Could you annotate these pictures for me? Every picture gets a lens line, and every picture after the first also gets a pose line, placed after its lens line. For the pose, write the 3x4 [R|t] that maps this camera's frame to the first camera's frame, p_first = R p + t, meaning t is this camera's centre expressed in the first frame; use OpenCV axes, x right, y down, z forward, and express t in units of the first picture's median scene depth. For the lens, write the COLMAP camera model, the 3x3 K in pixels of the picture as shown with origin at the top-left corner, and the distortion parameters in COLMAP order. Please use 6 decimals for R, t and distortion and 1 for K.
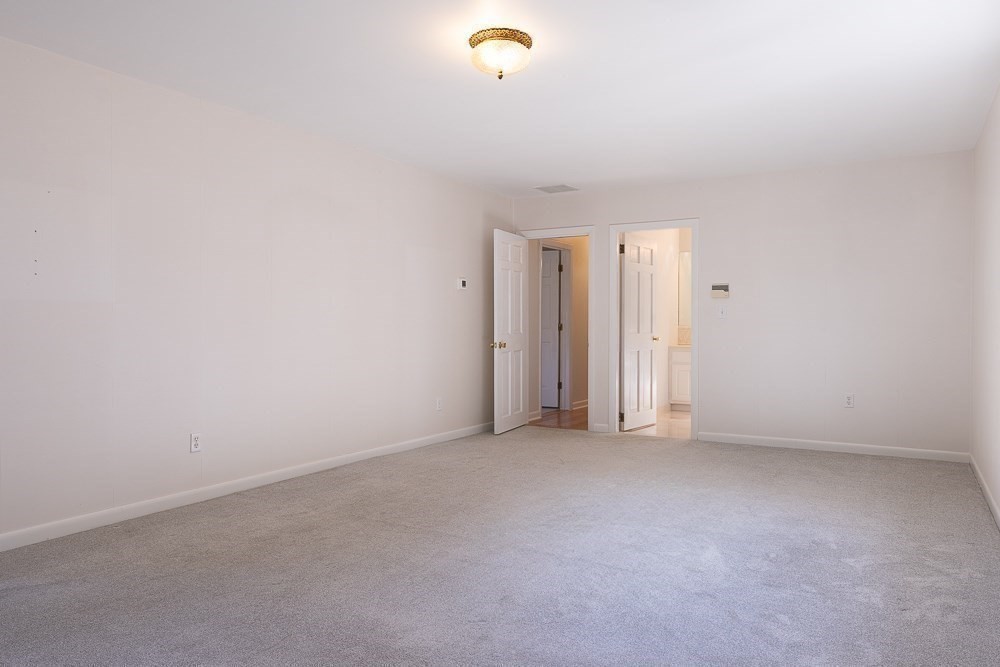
lens RADIAL K [[689.2, 0, 499.9], [0, 689.2, 333.9], [0, 0, 1]] dist [0.007042, 0.001198]
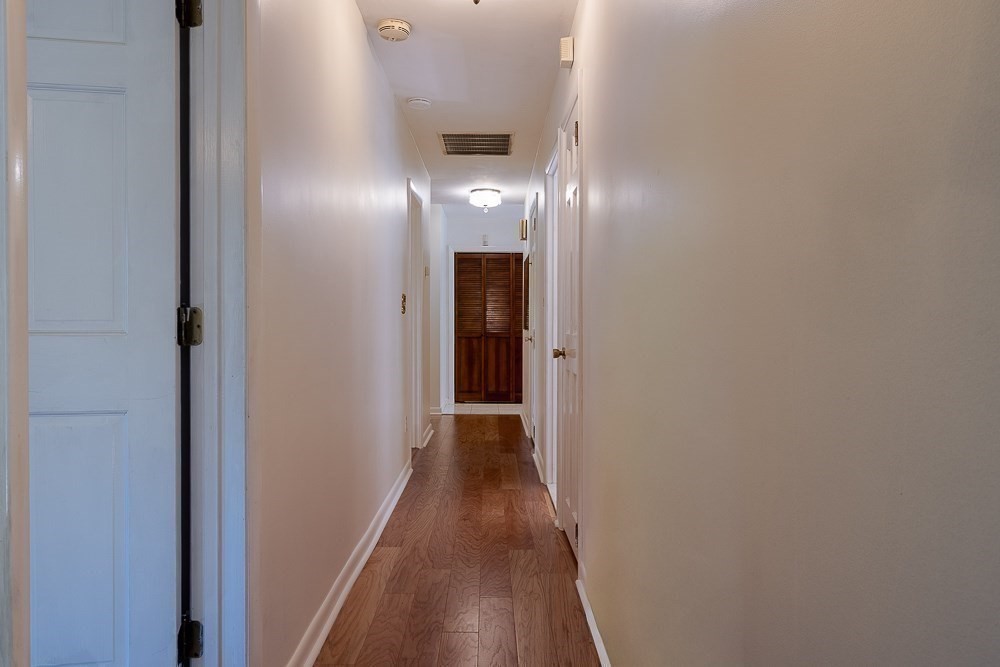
lens RADIAL K [[689.2, 0, 500.8], [0, 689.2, 331.7], [0, 0, 1]] dist [0.007042, 0.001198]
pose [[0.872797, -0.013868, 0.487886, 0.070665], [0.003506, 0.999749, 0.022146, -0.011898], [-0.488071, -0.017619, 0.872626, 0.804269]]
